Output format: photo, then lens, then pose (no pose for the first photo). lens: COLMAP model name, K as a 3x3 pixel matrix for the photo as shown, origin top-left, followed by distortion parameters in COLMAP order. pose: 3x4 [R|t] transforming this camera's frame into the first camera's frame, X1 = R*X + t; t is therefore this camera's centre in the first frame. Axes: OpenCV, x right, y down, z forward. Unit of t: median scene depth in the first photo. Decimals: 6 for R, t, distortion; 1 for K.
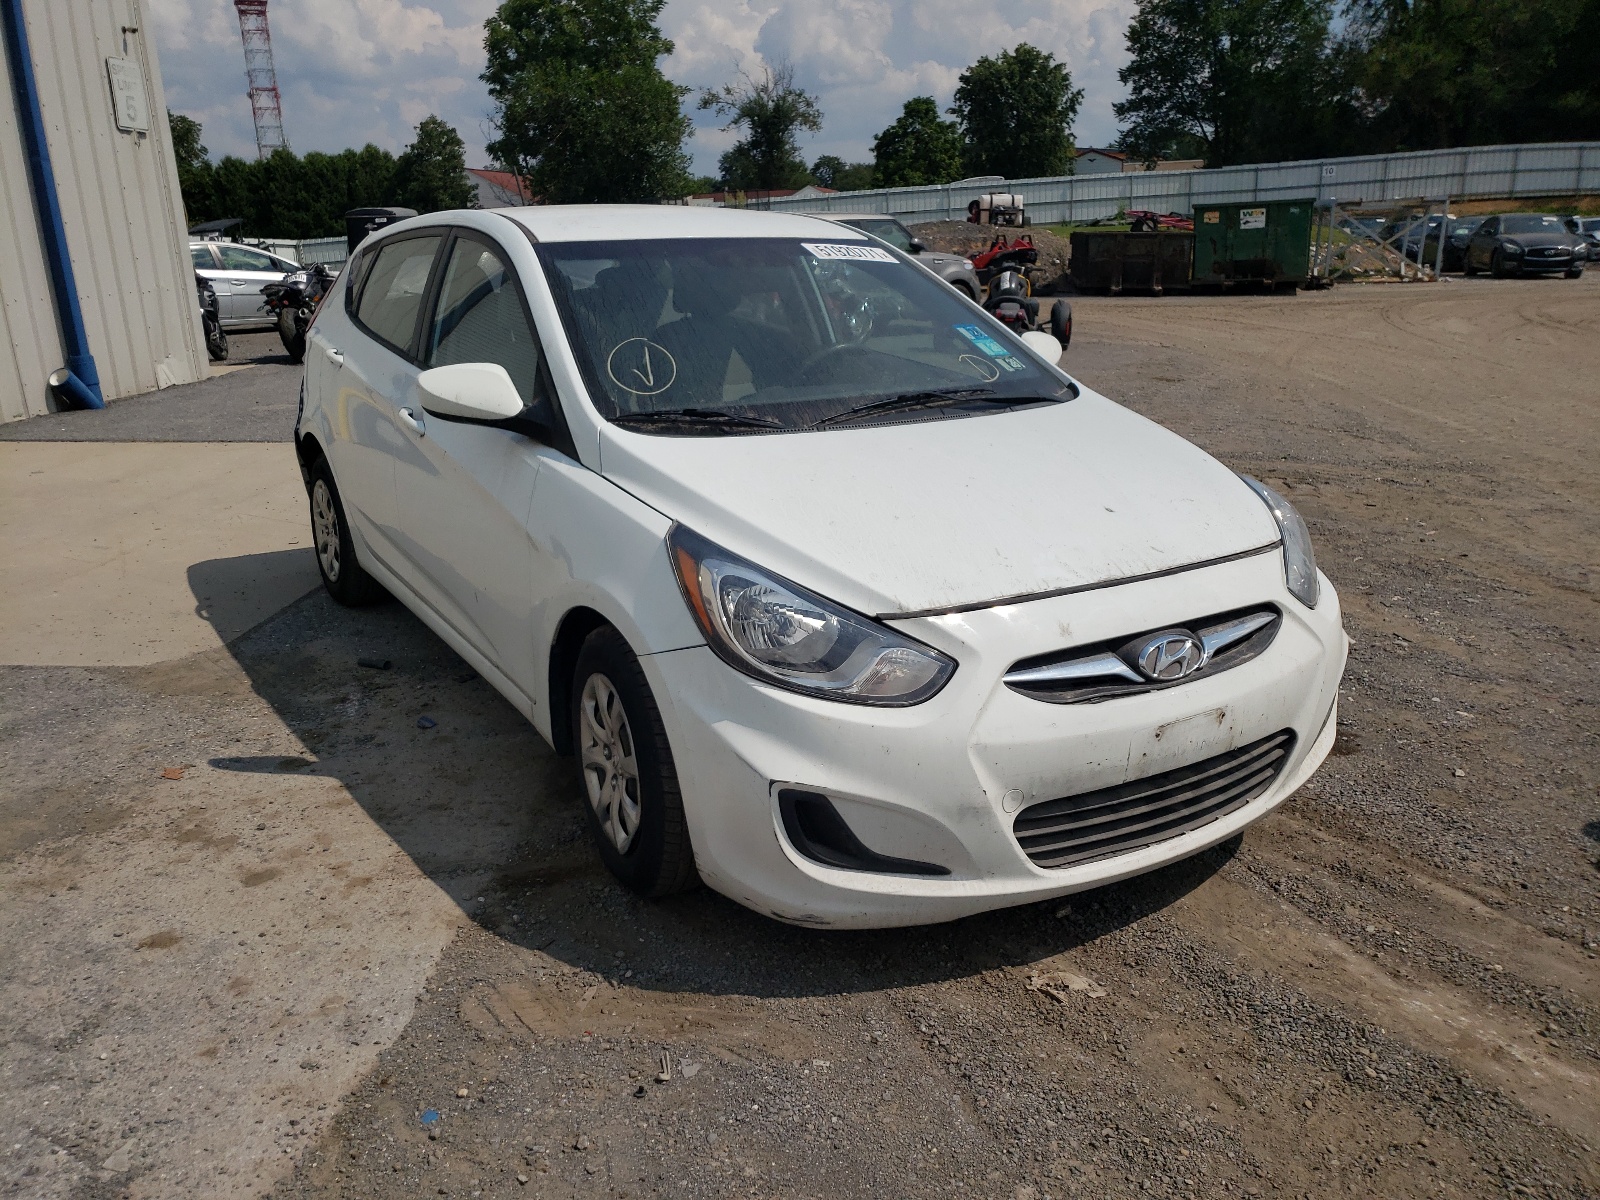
lens RADIAL K [[1195.2, 0, 800.3], [0, 1195.2, 629.2], [0, 0, 1]] dist [0.024749, 0.001719]
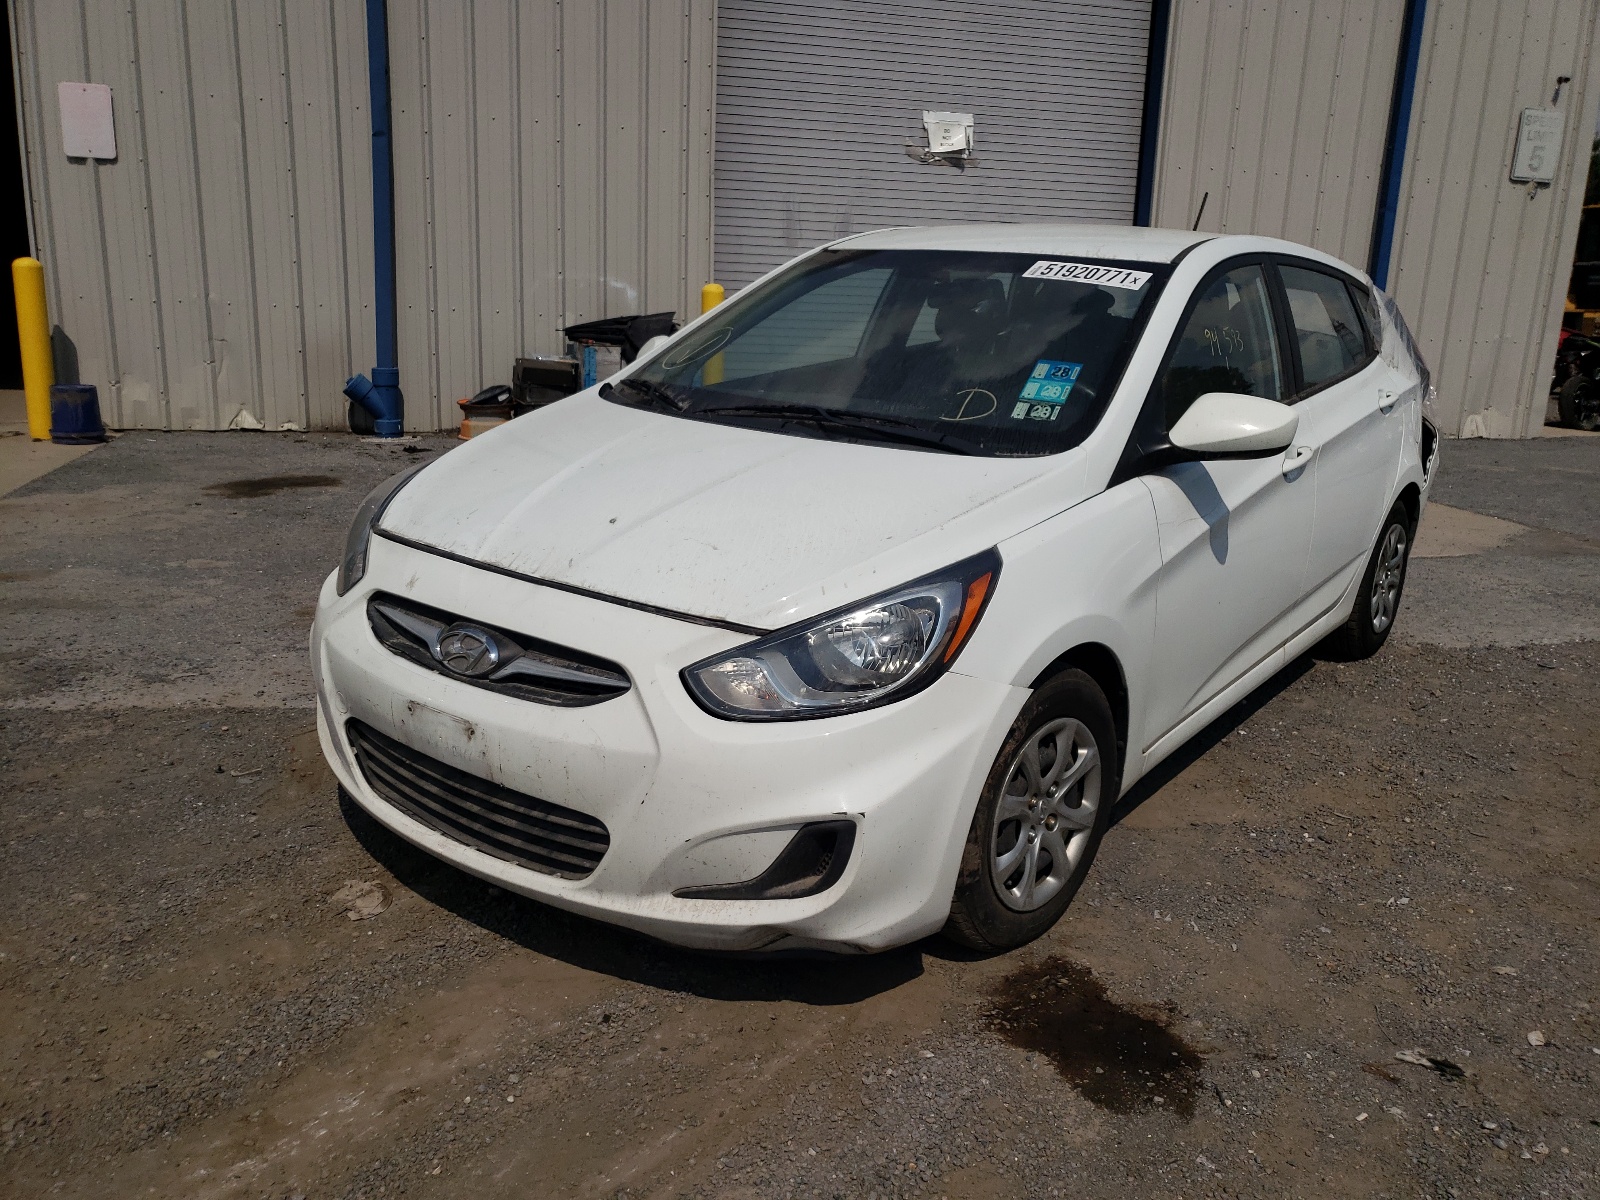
lens RADIAL K [[1236.9, 0, 799.6], [0, 1236.9, 602.5], [0, 0, 1]] dist [0.003543, 0.006936]
pose [[0.359189, 0.262775, -0.895507, 1.226893], [-0.326815, 0.934200, 0.143043, -0.232413], [0.874171, 0.241286, 0.421434, 0.762705]]
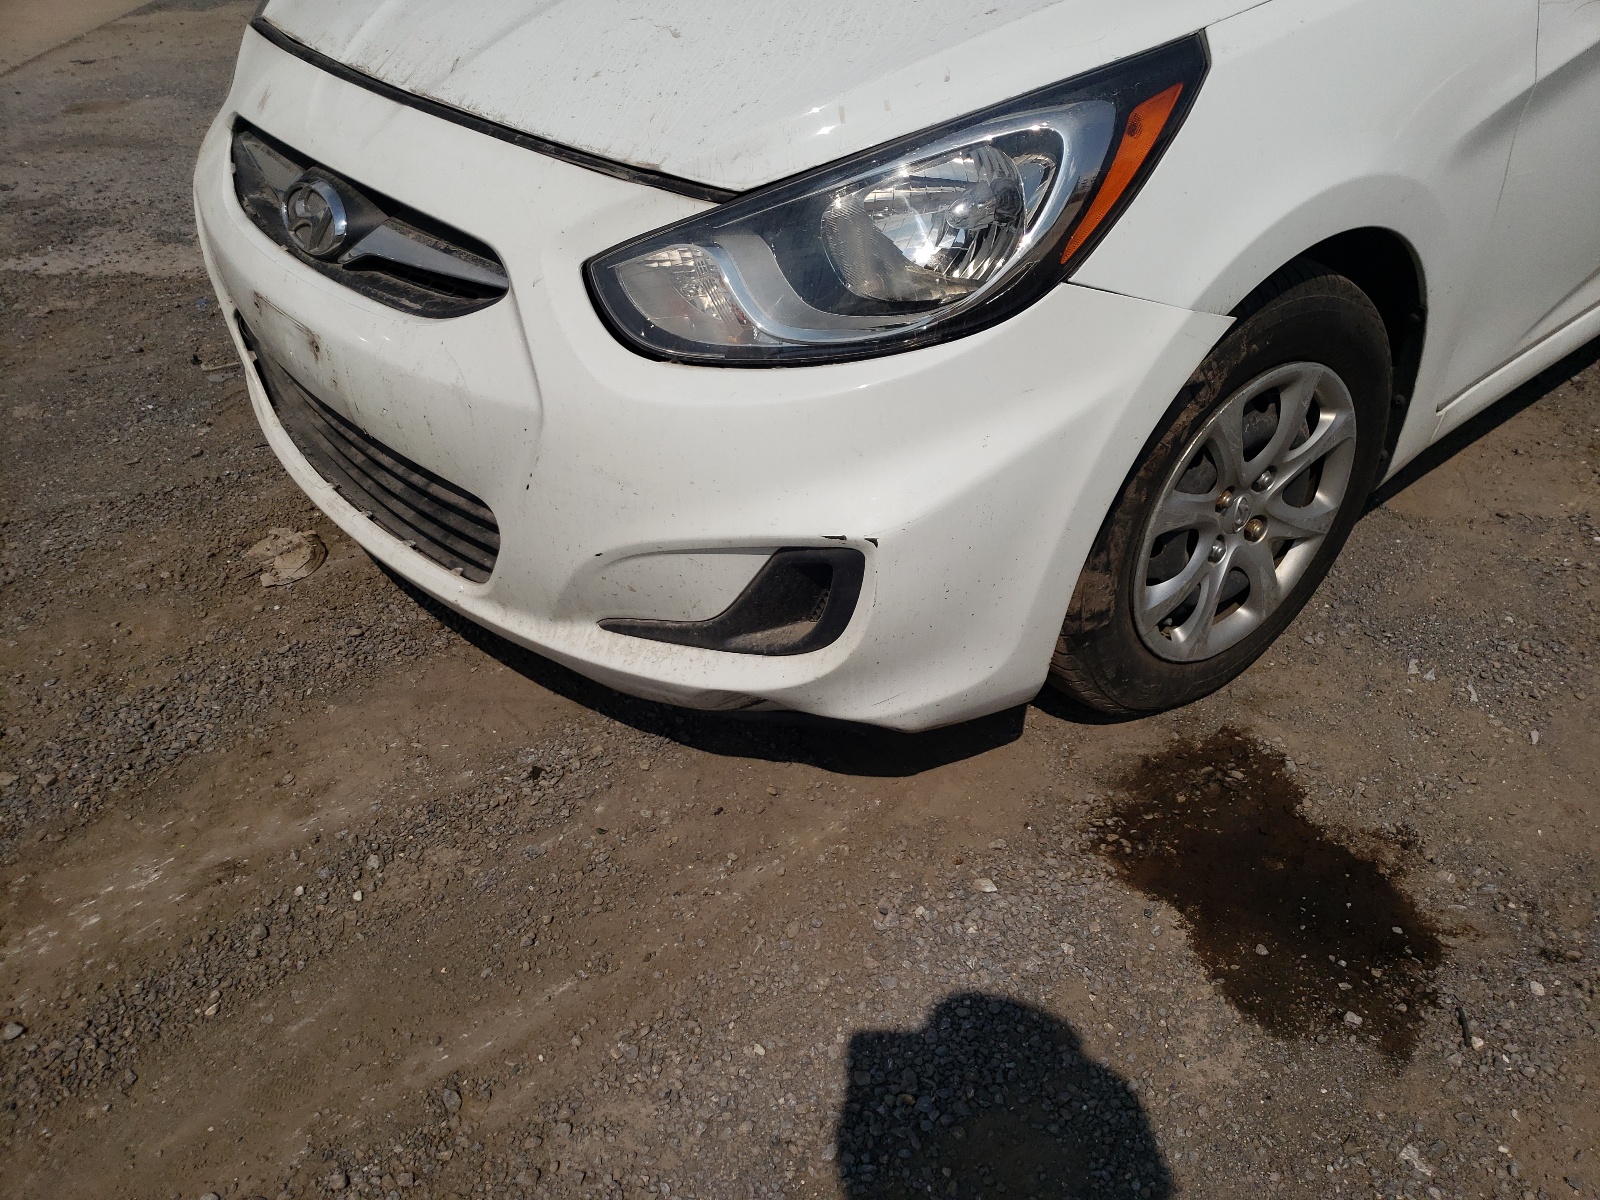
lens RADIAL K [[1236.9, 0, 799.6], [0, 1236.9, 602.5], [0, 0, 1]] dist [0.003543, 0.006936]
pose [[0.164212, 0.571628, -0.803912, 0.922023], [-0.304063, 0.804624, 0.510025, -0.205137], [0.938392, 0.160688, 0.305940, 1.016237]]
